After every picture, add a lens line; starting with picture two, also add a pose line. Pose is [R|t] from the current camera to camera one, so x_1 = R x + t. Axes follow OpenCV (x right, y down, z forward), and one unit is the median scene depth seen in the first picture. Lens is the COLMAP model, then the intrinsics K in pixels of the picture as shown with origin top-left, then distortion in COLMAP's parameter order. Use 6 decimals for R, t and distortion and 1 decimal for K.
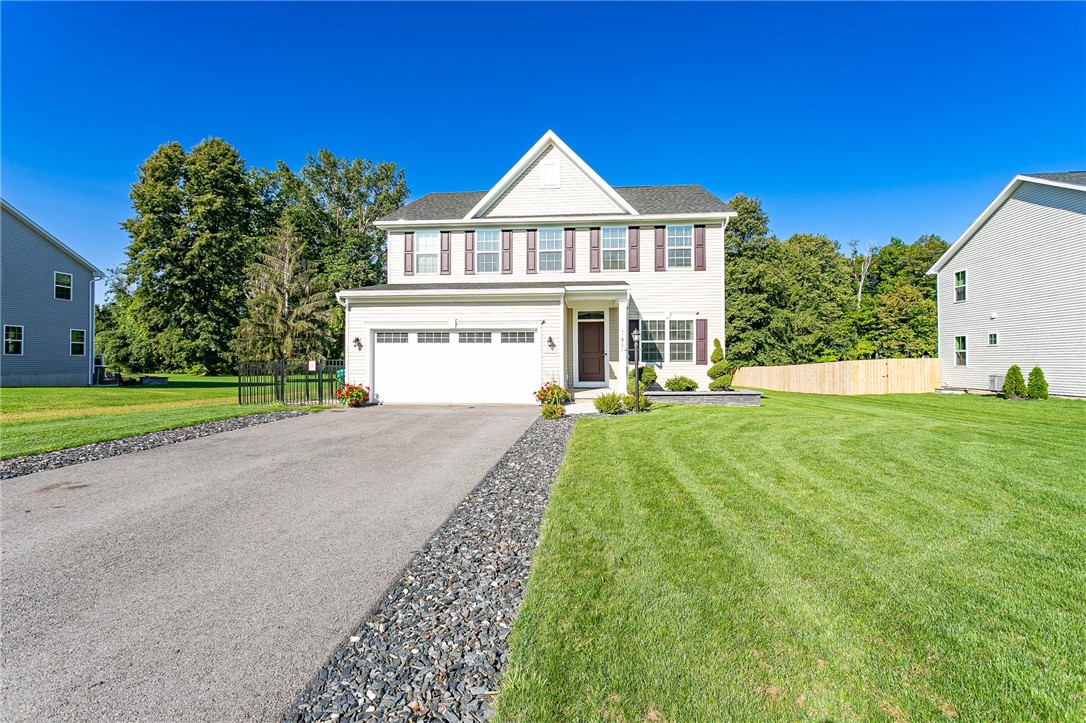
lens RADIAL K [[507.9, 0, 543.4], [0, 507.9, 357.7], [0, 0, 1]] dist [0.001734, 0.000158]
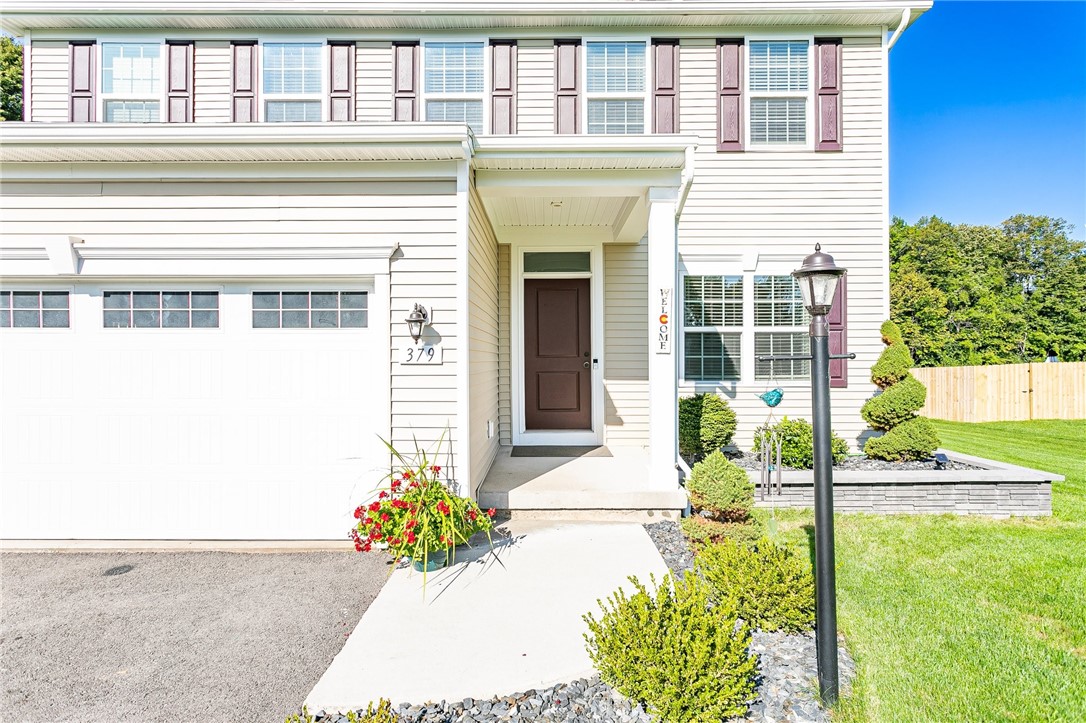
lens RADIAL K [[618.8, 0, 543.1], [0, 618.8, 355.9], [0, 0, 1]] dist [-0.001411, -0.000054]
pose [[0.996275, 0.000117, 0.086238, 0.041169], [-0.000083, 1.000000, -0.000408, -0.010847], [-0.086238, 0.000399, 0.996274, 0.518691]]
